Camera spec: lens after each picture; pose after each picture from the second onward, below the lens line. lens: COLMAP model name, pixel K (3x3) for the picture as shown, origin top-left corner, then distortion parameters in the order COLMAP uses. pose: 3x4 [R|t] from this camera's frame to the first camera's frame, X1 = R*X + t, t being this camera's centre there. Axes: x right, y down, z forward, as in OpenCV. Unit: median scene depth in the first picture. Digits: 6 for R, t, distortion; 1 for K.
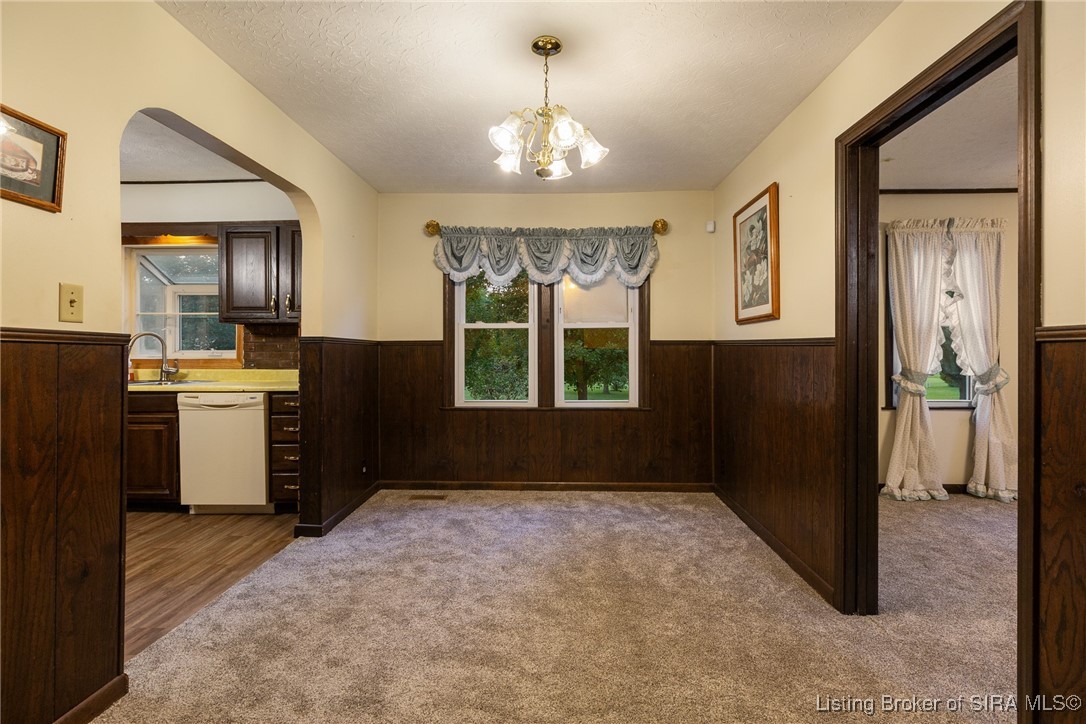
lens RADIAL K [[490.1, 0, 547.3], [0, 490.1, 353.2], [0, 0, 1]] dist [0.001136, -0.000568]
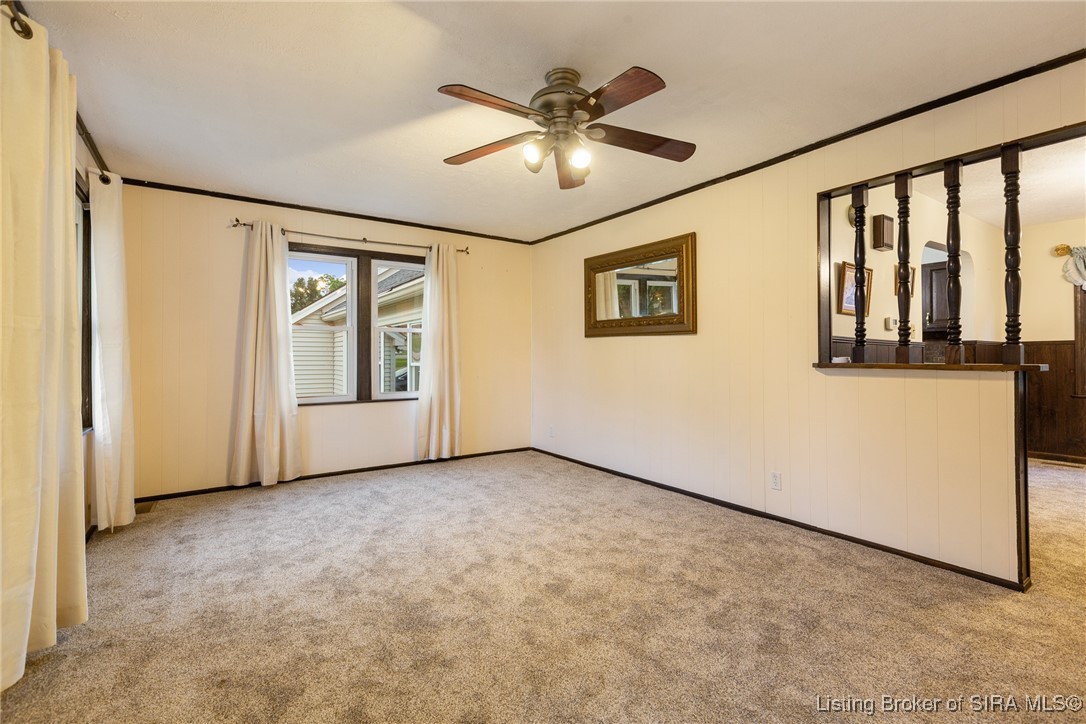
lens RADIAL K [[490.1, 0, 541.0], [0, 490.1, 357.9], [0, 0, 1]] dist [0.001136, -0.000568]
pose [[0.590979, -0.008239, -0.806645, -0.015661], [0.004550, 0.999966, -0.006880, 0.022874], [0.806674, 0.000395, 0.590997, -0.899926]]
